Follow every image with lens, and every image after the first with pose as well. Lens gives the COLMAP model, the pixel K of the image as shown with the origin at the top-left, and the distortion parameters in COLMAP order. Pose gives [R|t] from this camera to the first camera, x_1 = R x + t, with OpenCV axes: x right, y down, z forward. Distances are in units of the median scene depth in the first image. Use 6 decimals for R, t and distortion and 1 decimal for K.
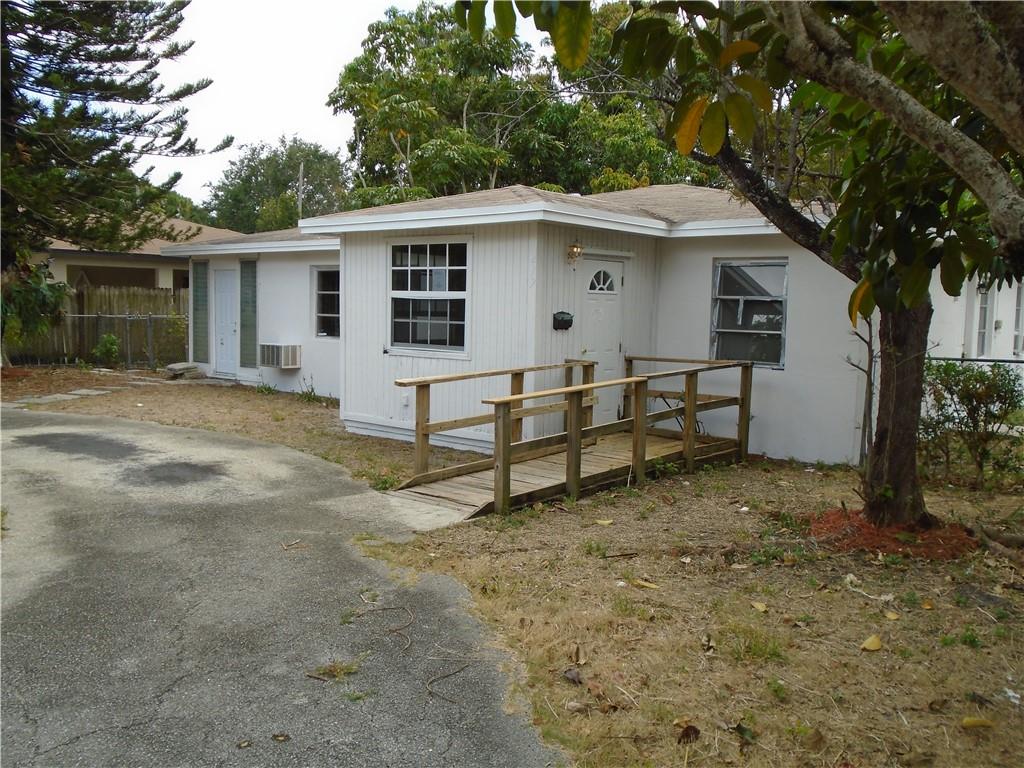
lens RADIAL K [[898.1, 0, 512.0], [0, 898.1, 384.0], [0, 0, 1]] dist [-0.017976, -0.005373]
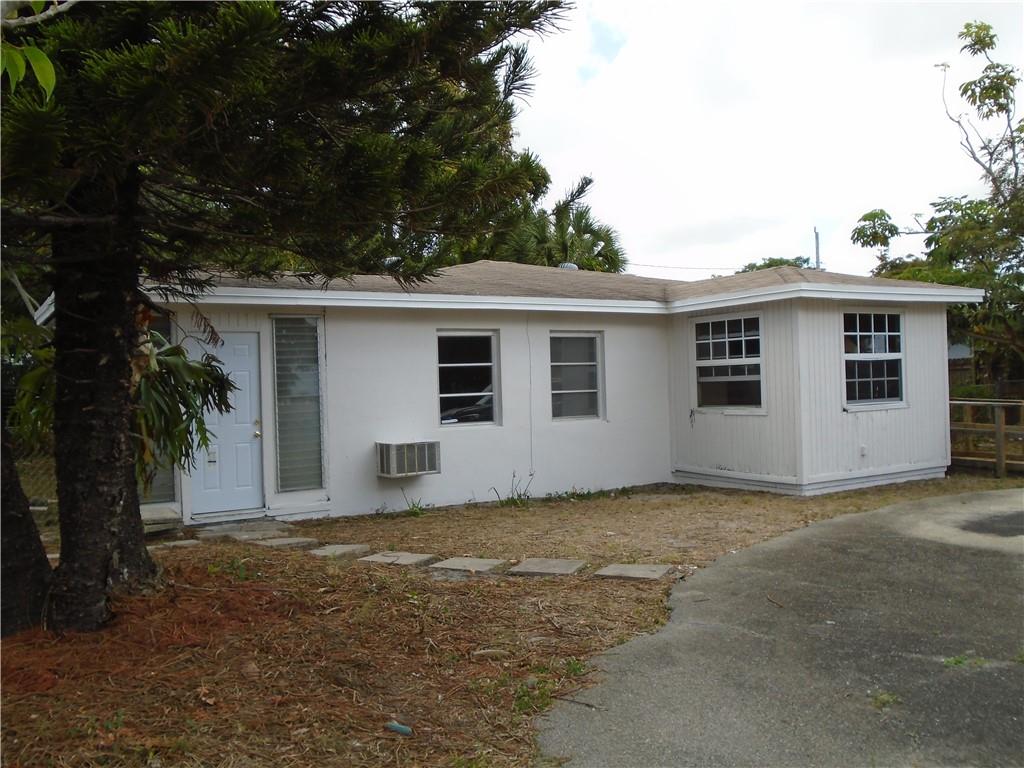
lens RADIAL K [[898.1, 0, 512.0], [0, 898.1, 384.0], [0, 0, 1]] dist [-0.017976, -0.005373]
pose [[0.312500, -0.030853, 0.949417, -1.312376], [0.121752, 0.992530, -0.007820, -0.108606], [-0.942083, 0.118038, 0.313922, 1.050364]]
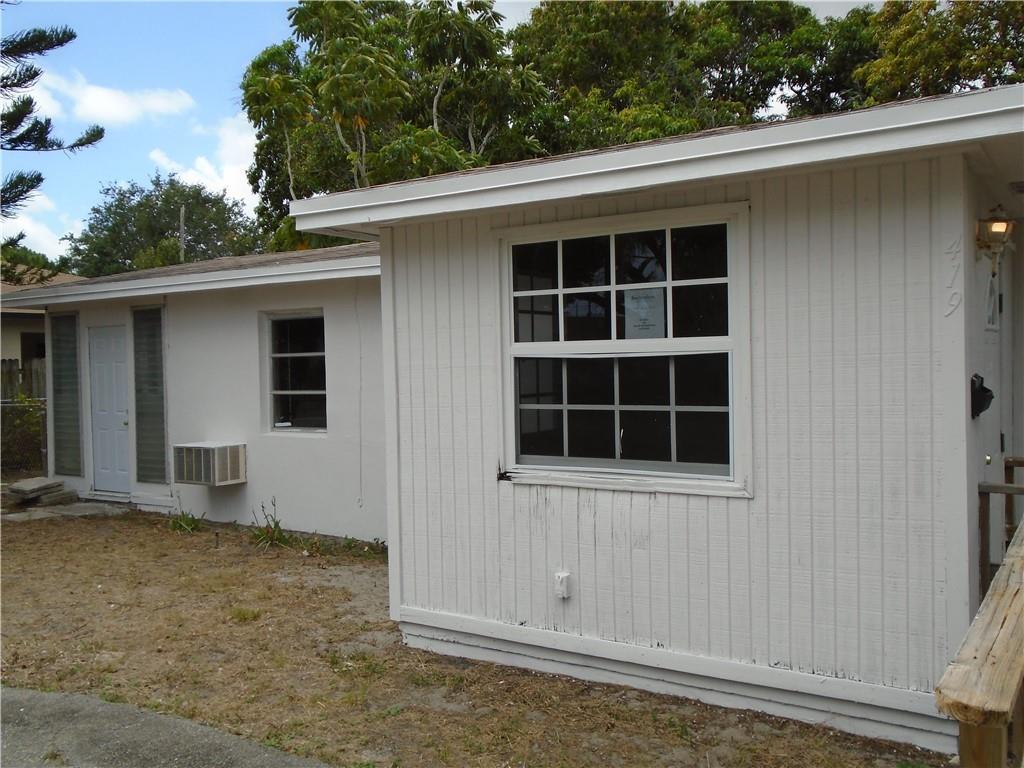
lens RADIAL K [[932.7, 0, 512.0], [0, 932.7, 384.0], [0, 0, 1]] dist [0.012548, 0.003217]
pose [[0.992190, -0.045302, 0.116217, -0.192540], [0.052453, 0.996865, -0.059236, -0.055231], [-0.113169, 0.064869, 0.991456, 0.533681]]
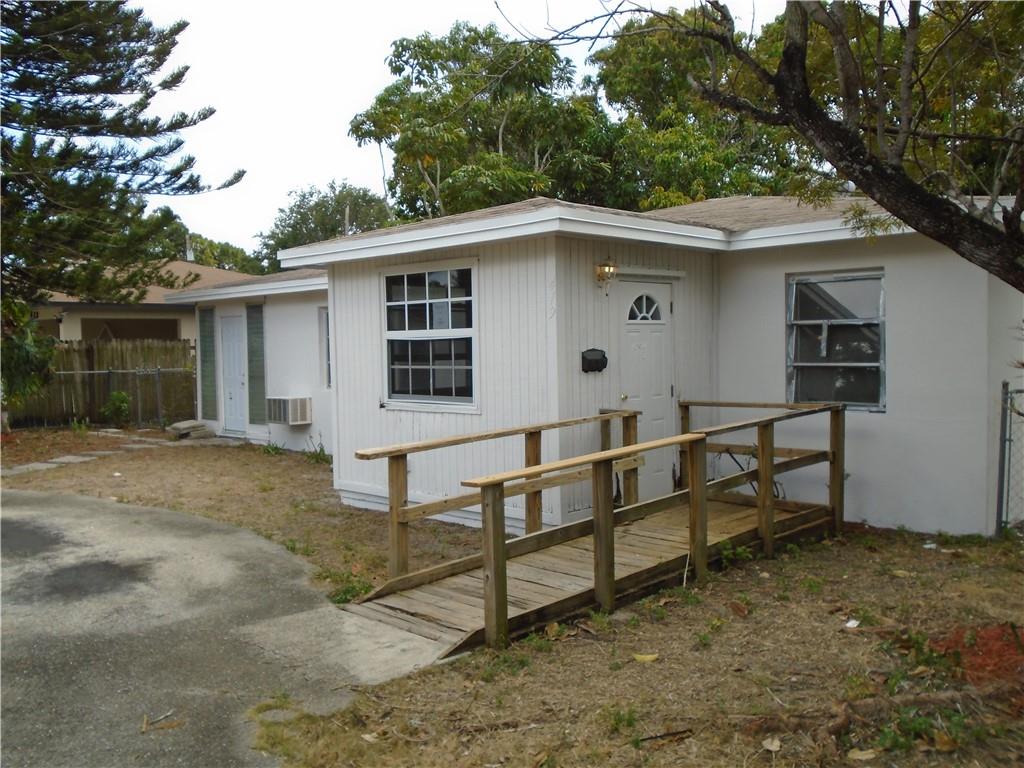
lens RADIAL K [[909.0, 0, 512.0], [0, 909.0, 384.0], [0, 0, 1]] dist [-0.029444, 0.012378]
pose [[0.996862, -0.036017, -0.070492, 0.035989], [0.032894, 0.998446, -0.044978, -0.015088], [0.072002, 0.042518, 0.996498, 0.188394]]
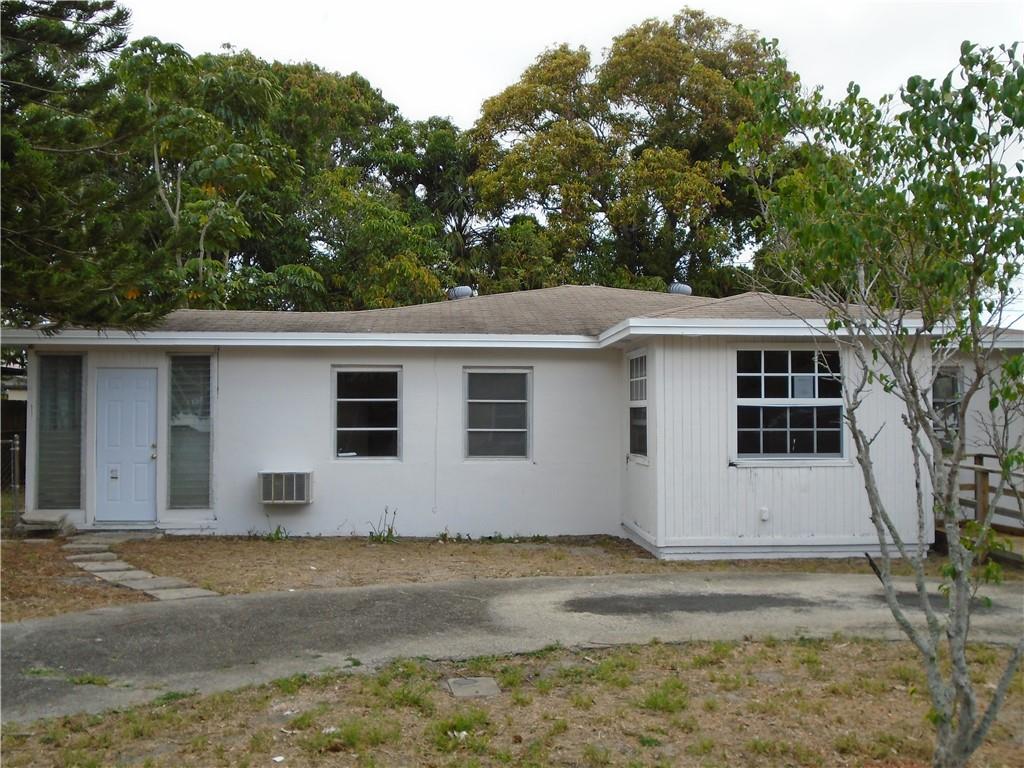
lens RADIAL K [[1046.2, 0, 512.0], [0, 1046.2, 384.0], [0, 0, 1]] dist [-0.024432, -0.003325]
pose [[0.720689, -0.001849, 0.693256, -1.063159], [0.075881, 0.994199, -0.076232, -0.053872], [-0.689093, 0.107544, 0.716648, 0.383365]]
